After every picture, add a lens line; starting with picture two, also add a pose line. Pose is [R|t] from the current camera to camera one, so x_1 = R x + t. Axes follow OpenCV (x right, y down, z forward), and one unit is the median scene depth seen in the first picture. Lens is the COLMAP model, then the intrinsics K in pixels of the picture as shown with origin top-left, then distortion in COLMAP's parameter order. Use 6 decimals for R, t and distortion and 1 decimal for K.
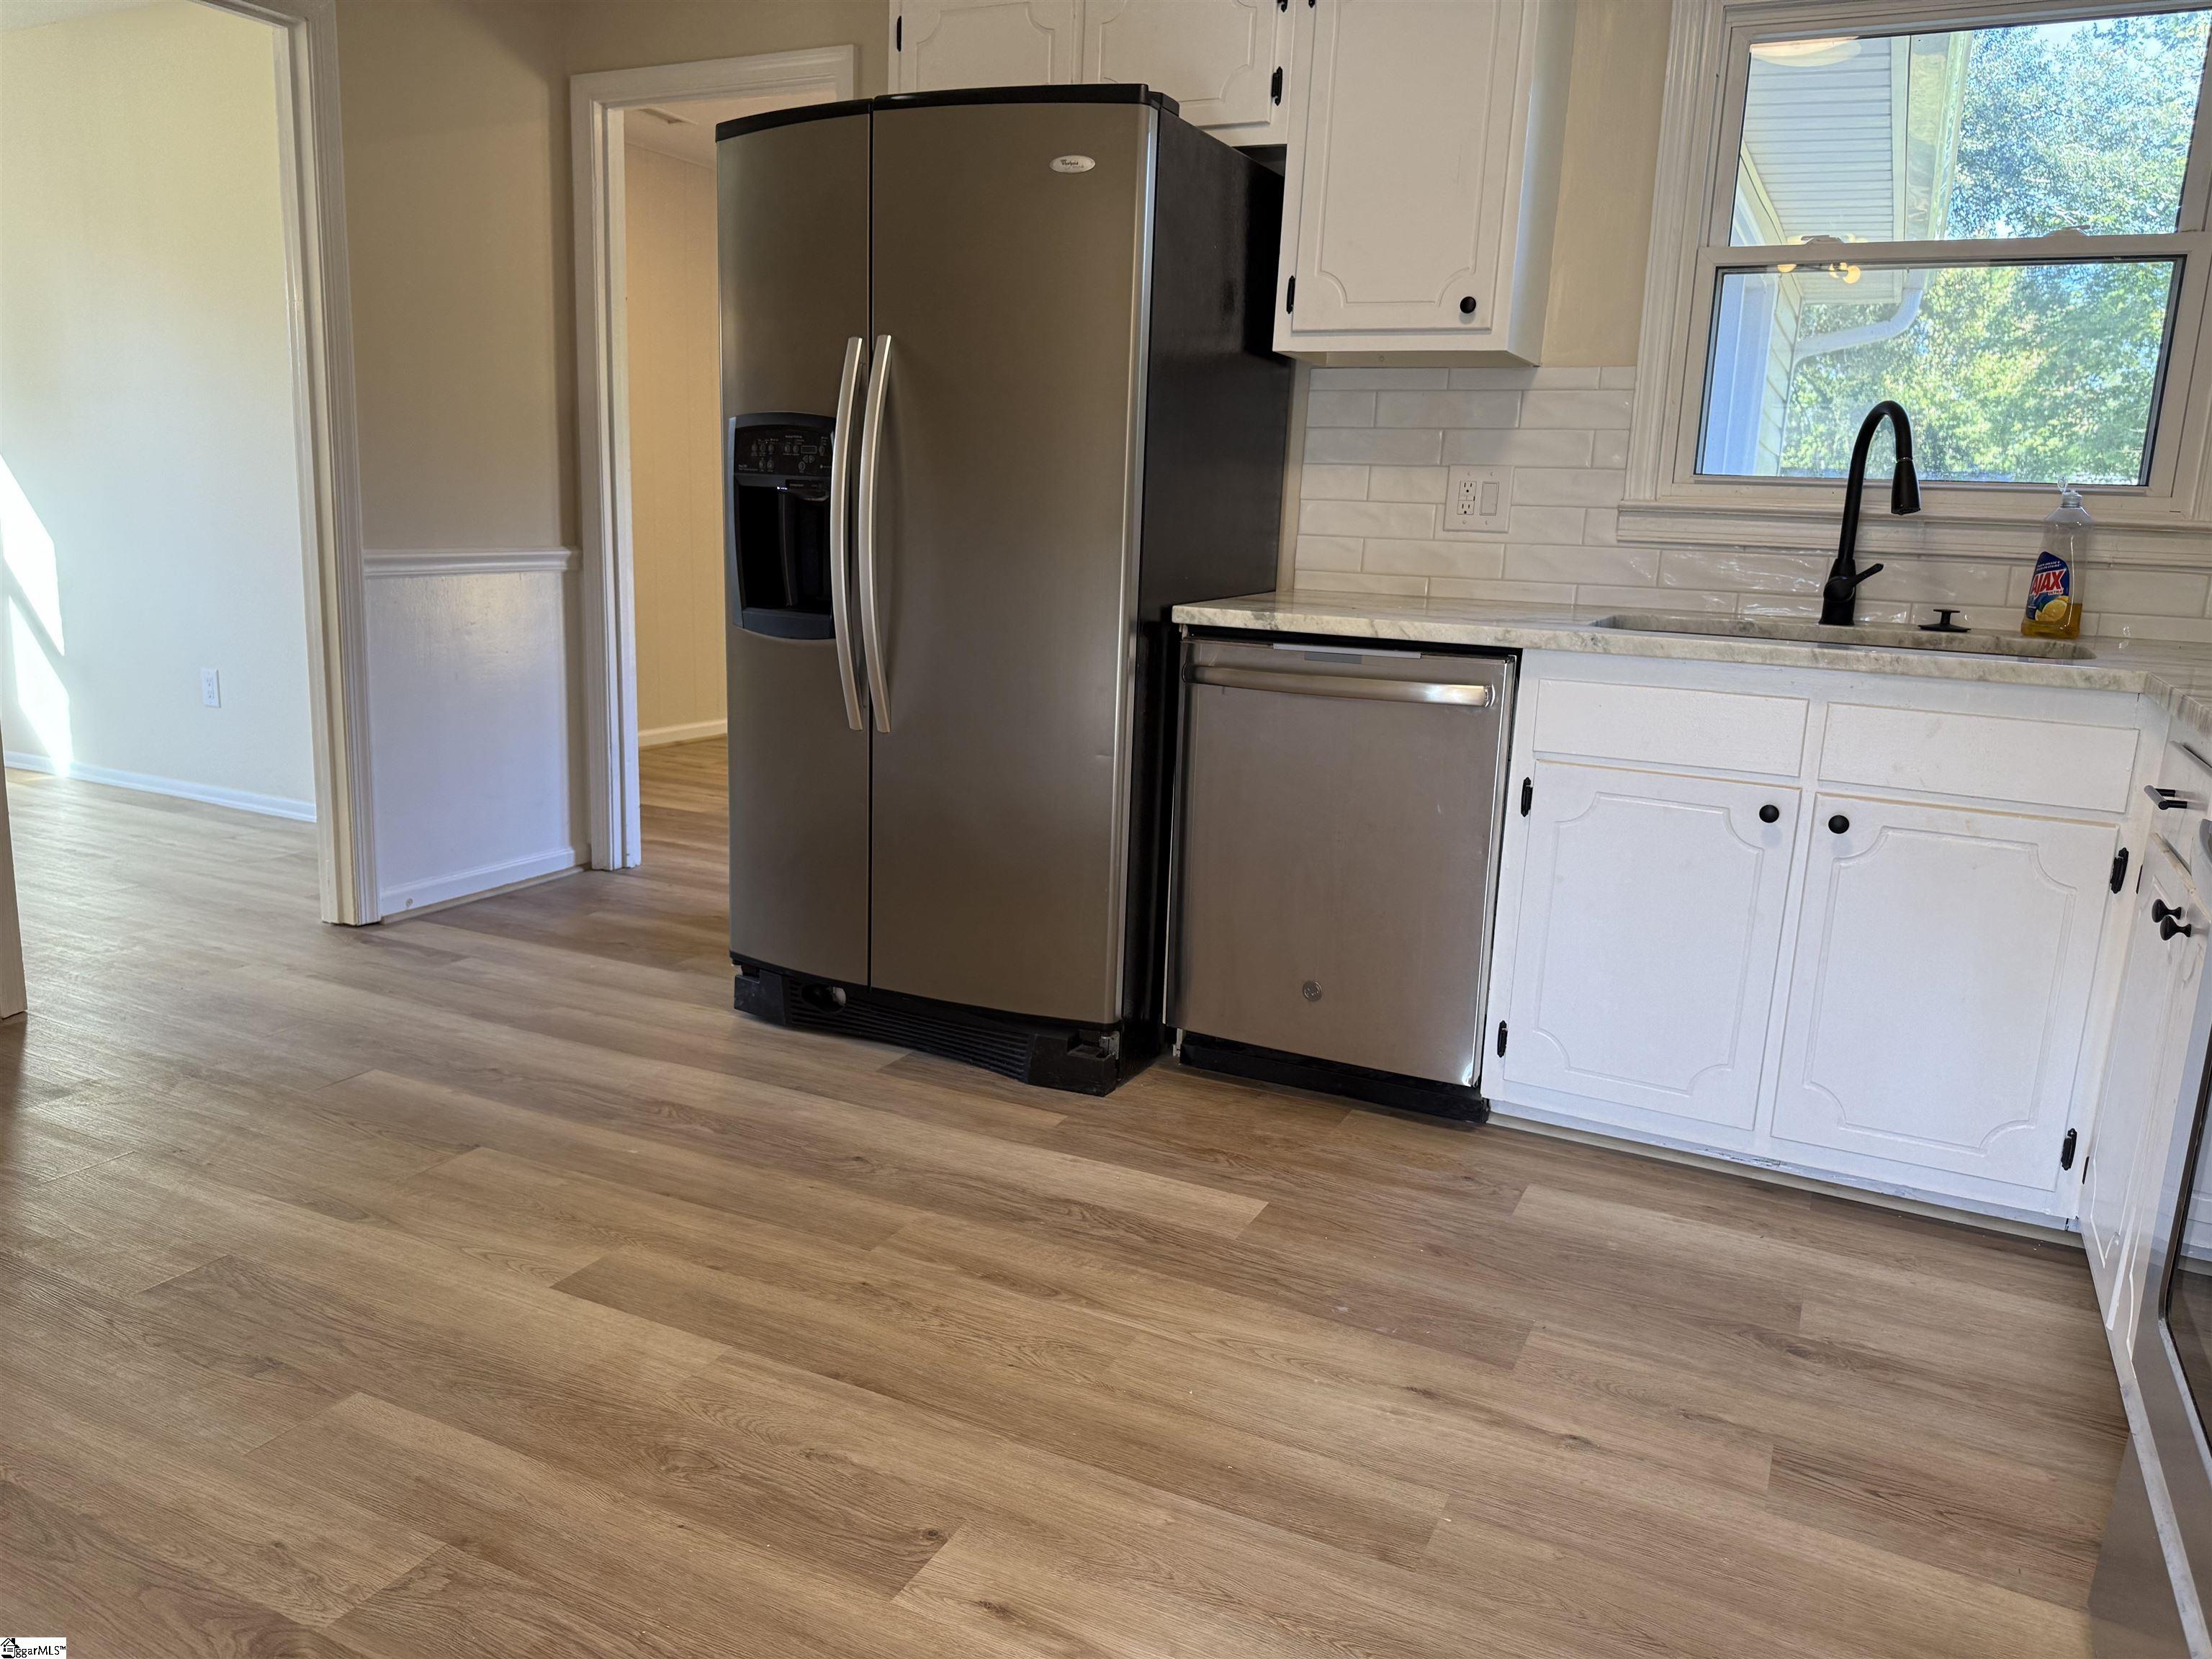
lens RADIAL K [[1563.8, 0, 1110.8], [0, 1563.8, 822.0], [0, 0, 1]] dist [0.038660, -0.046800]
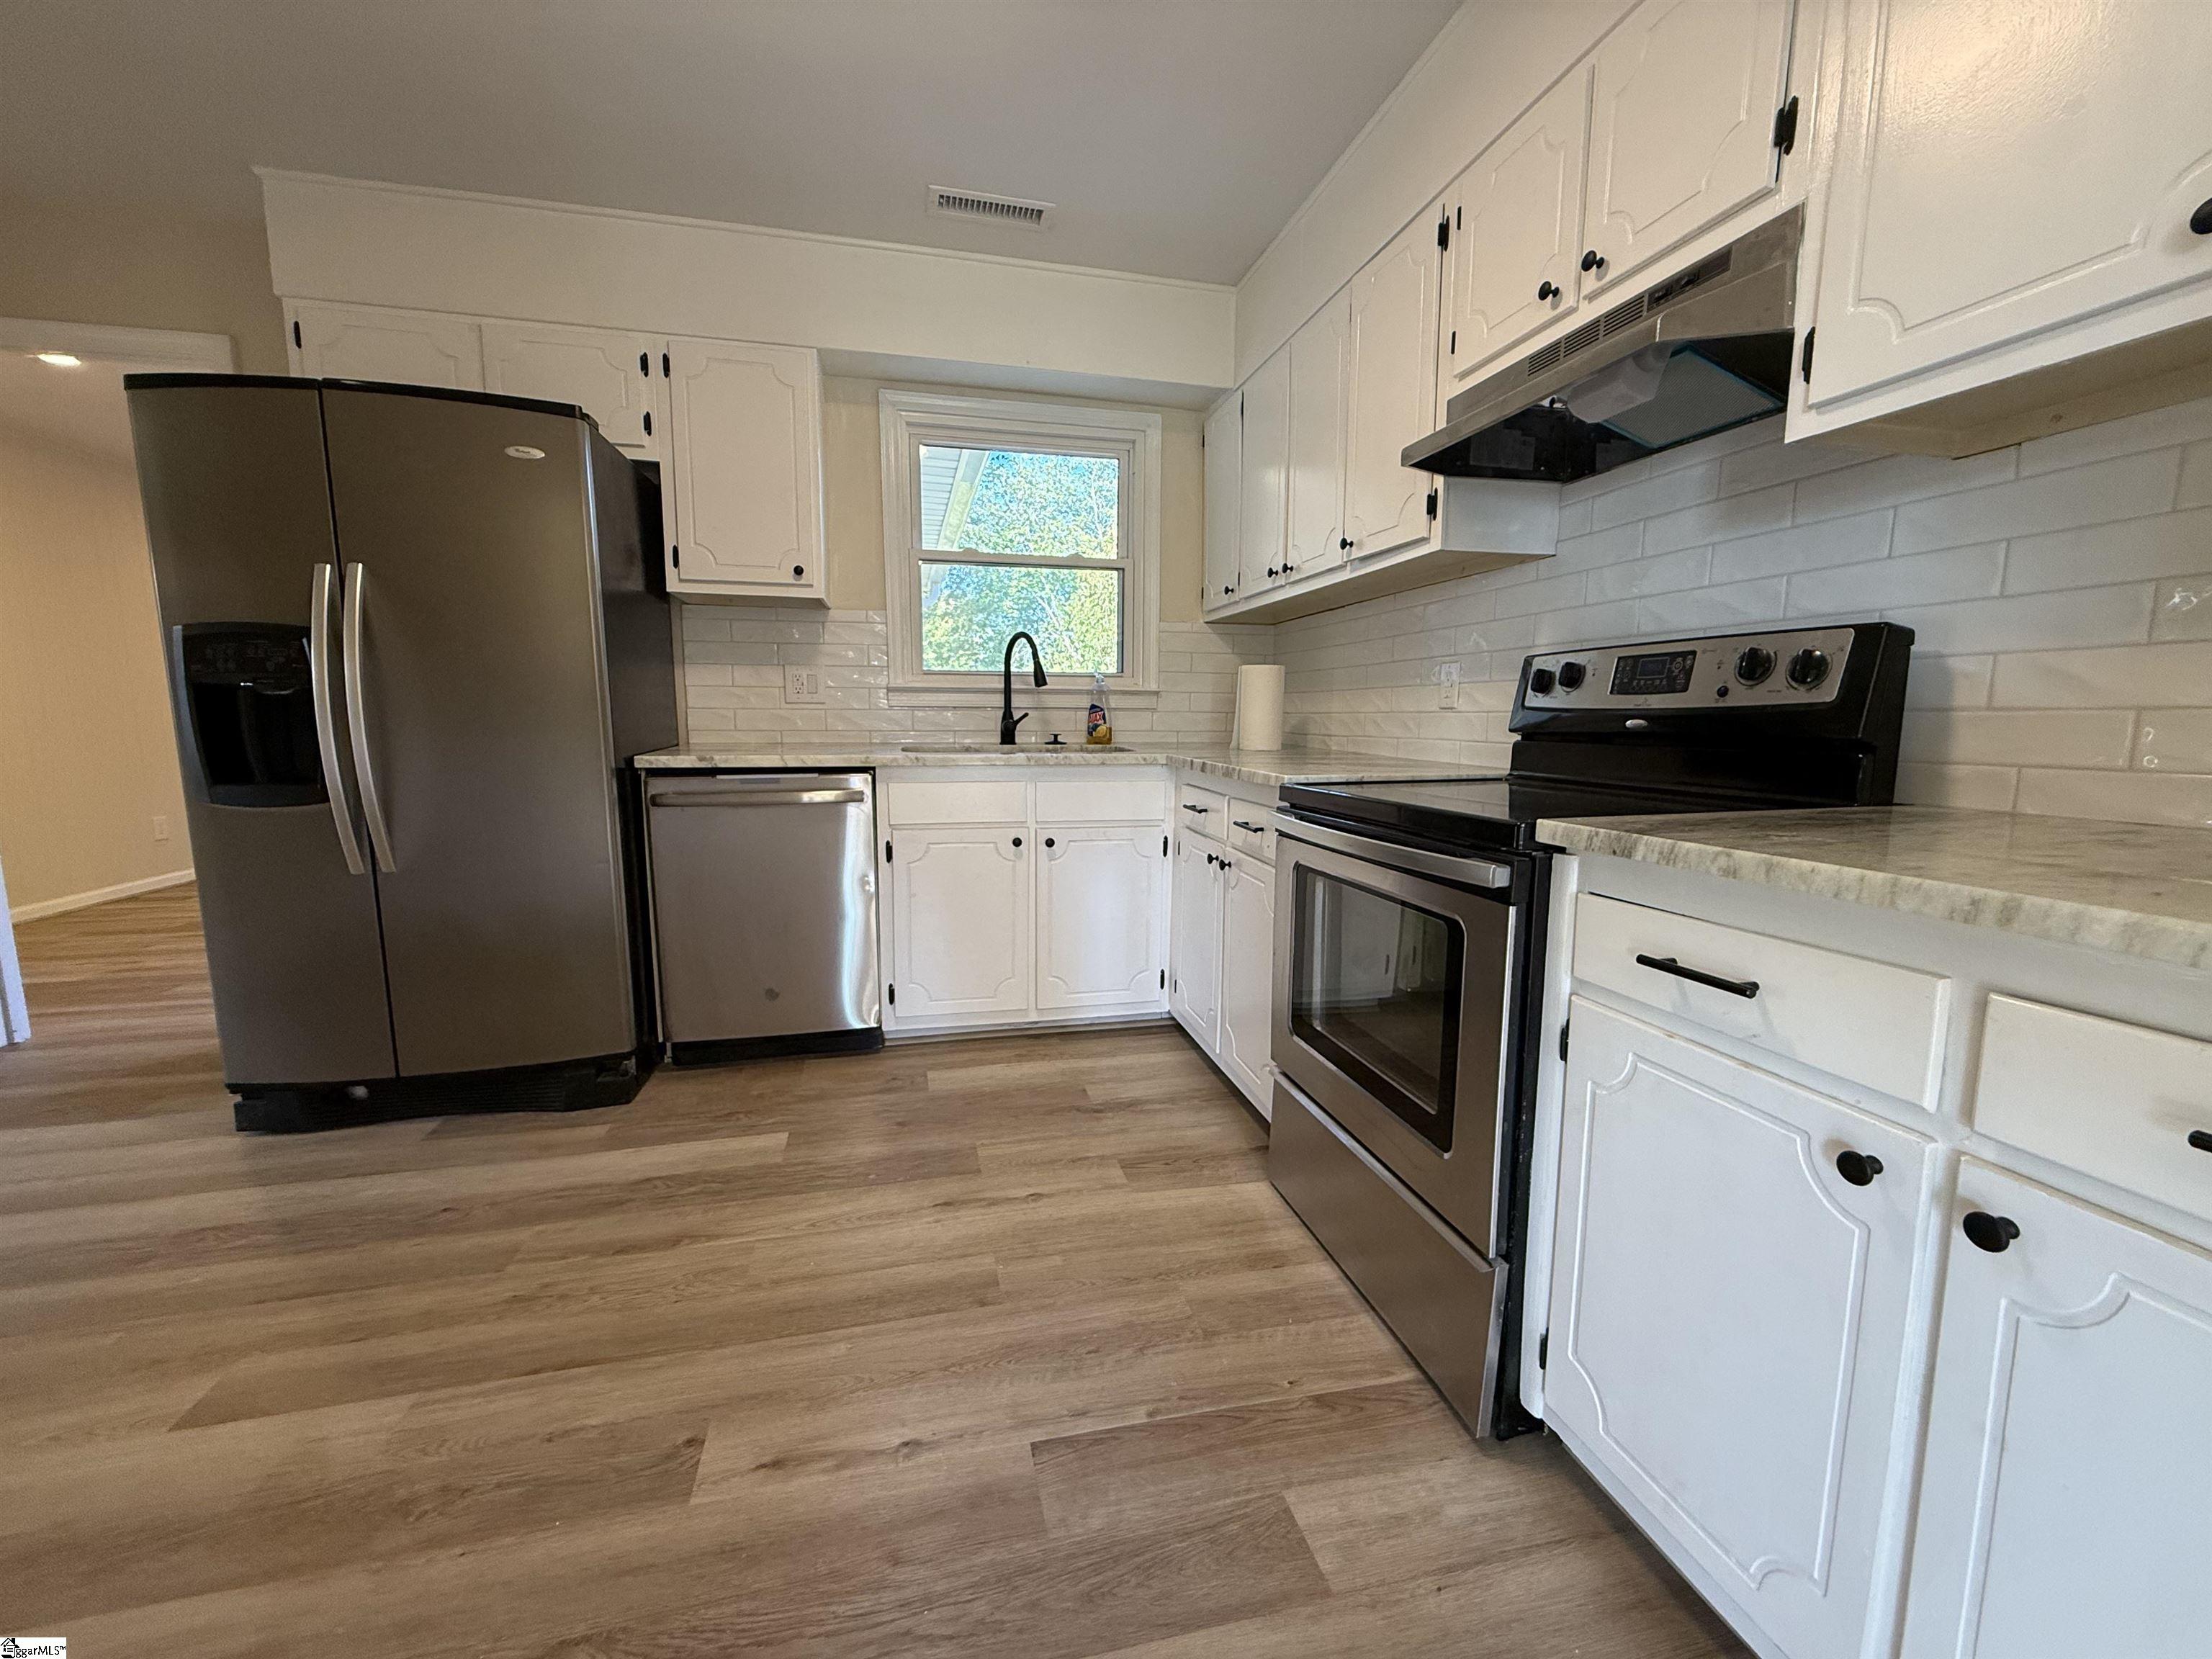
lens RADIAL K [[881.7, 0, 1106.4], [0, 881.7, 824.3], [0, 0, 1]] dist [0.000020, -0.000792]
pose [[0.768418, -0.116270, 0.629298, -0.157235], [0.151783, 0.988410, -0.002717, -0.006814], [-0.621689, 0.097604, 0.777159, 0.091215]]
